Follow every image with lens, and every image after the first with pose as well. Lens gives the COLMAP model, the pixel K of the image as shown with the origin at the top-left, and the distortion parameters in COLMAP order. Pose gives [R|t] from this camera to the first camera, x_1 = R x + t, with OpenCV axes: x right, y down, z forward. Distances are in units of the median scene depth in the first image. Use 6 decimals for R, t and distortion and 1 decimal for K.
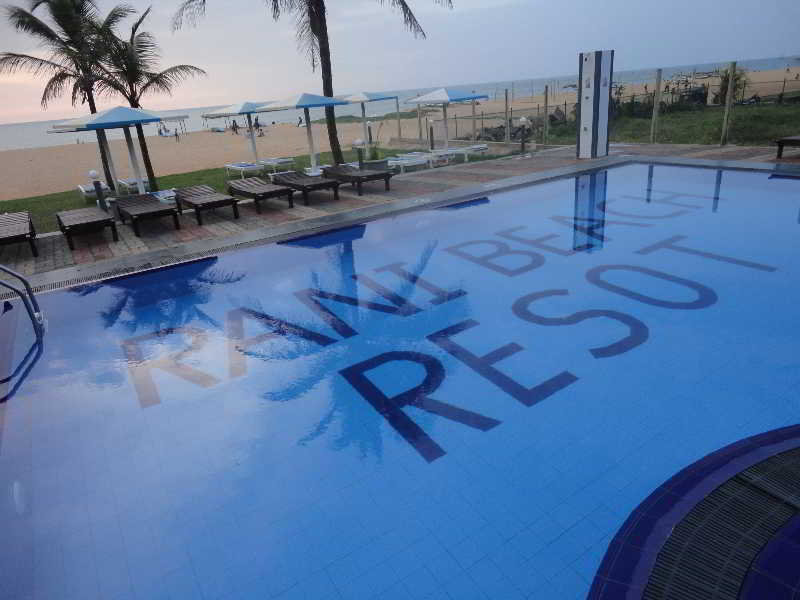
lens RADIAL K [[547.8, 0, 400.0], [0, 547.8, 300.0], [0, 0, 1]] dist [0.002261, 0.001142]
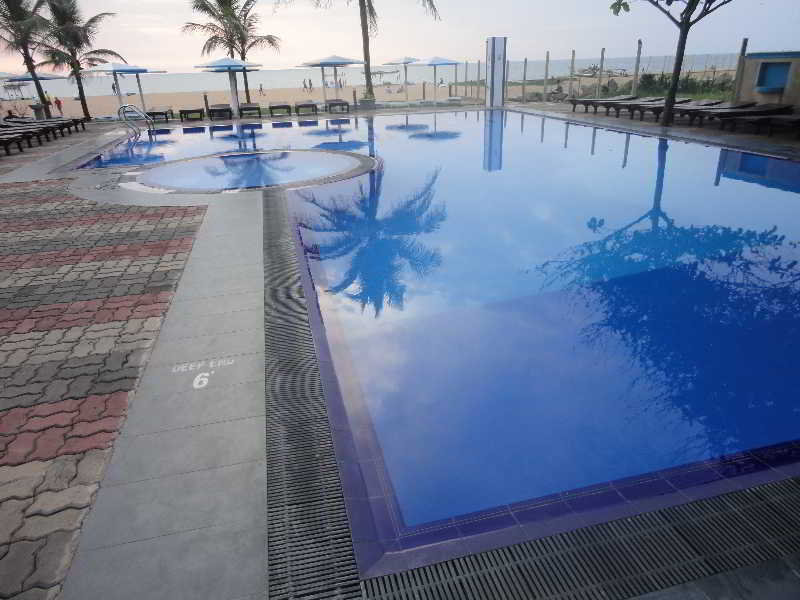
lens RADIAL K [[547.8, 0, 400.0], [0, 547.8, 300.0], [0, 0, 1]] dist [0.002261, 0.001142]
pose [[0.949479, 0.170527, -0.263458, 0.520785], [-0.154777, 0.984739, 0.079584, 0.171496], [0.273009, -0.034786, 0.961382, -0.510681]]
